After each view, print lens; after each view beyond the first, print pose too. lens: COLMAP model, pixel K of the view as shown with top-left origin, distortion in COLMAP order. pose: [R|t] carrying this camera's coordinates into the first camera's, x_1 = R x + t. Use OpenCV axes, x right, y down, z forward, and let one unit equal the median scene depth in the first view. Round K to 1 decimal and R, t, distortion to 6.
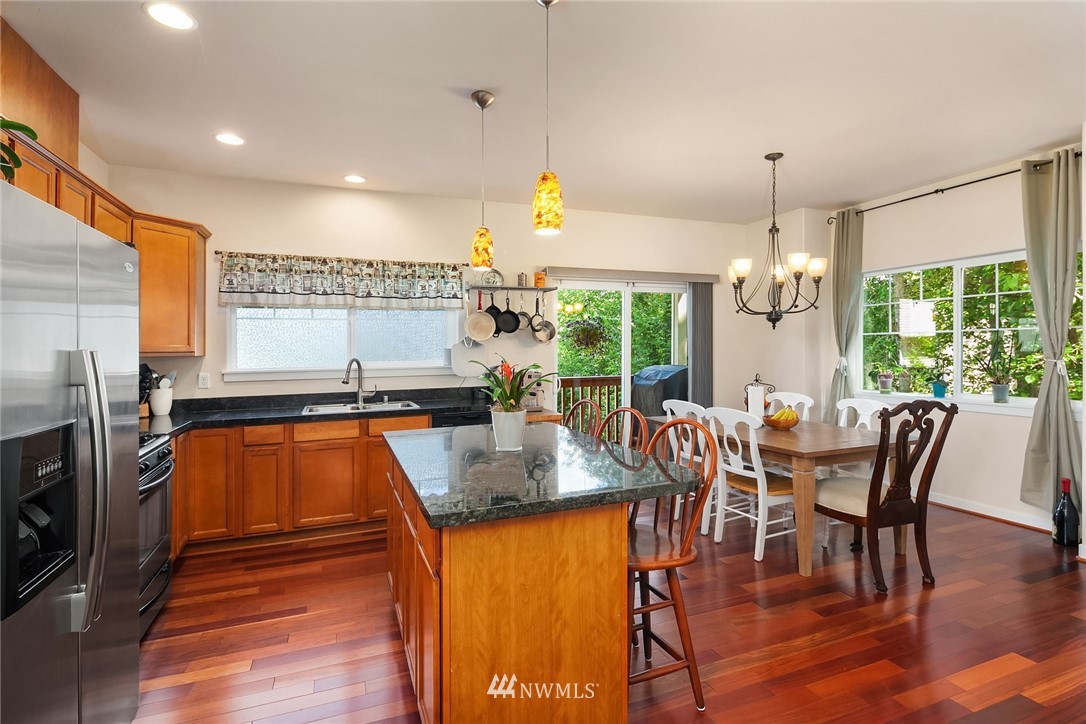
lens RADIAL K [[535.6, 0, 563.7], [0, 535.6, 359.9], [0, 0, 1]] dist [0.007667, -0.006988]
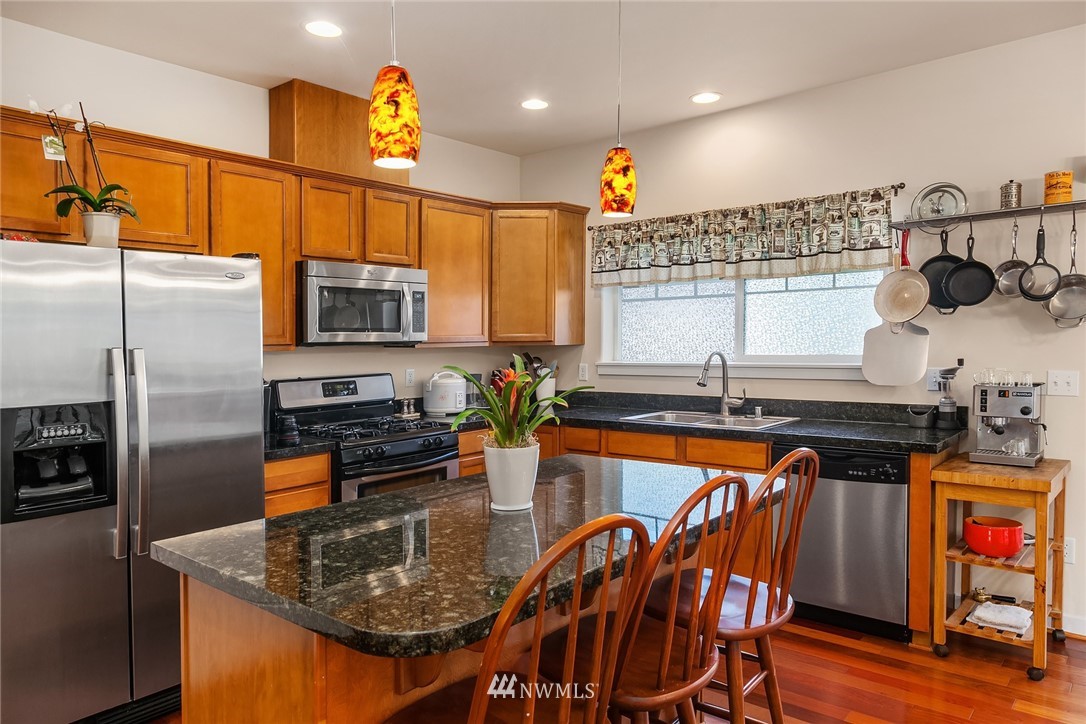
lens RADIAL K [[724.0, 0, 522.5], [0, 724.0, 364.1], [0, 0, 1]] dist [0.005210, 0.004483]
pose [[0.446406, 0.036393, -0.894090, 0.348489], [-0.008843, 0.999303, 0.036260, -0.016672], [0.894787, -0.008280, 0.446417, 0.328952]]
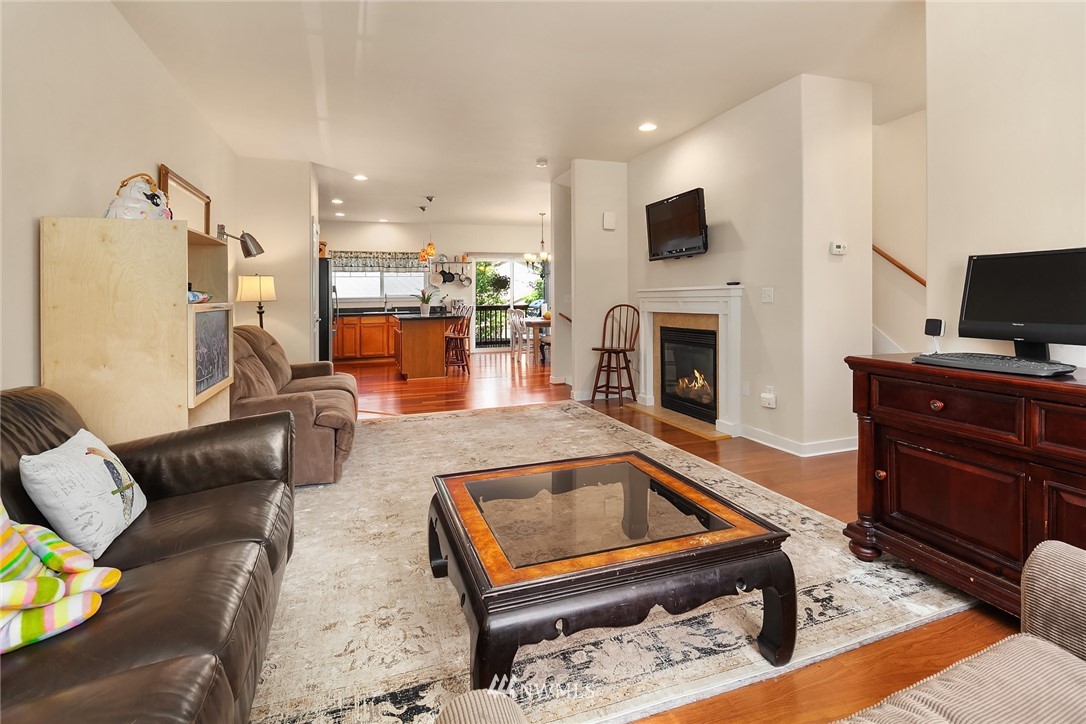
lens RADIAL K [[535.6, 0, 561.9], [0, 535.6, 315.1], [0, 0, 1]] dist [0.007667, -0.006988]
pose [[0.999008, -0.000490, -0.044539, 0.508549], [0.000887, 0.999960, 0.008898, 0.074559], [0.044533, -0.008929, 0.998968, -1.344523]]
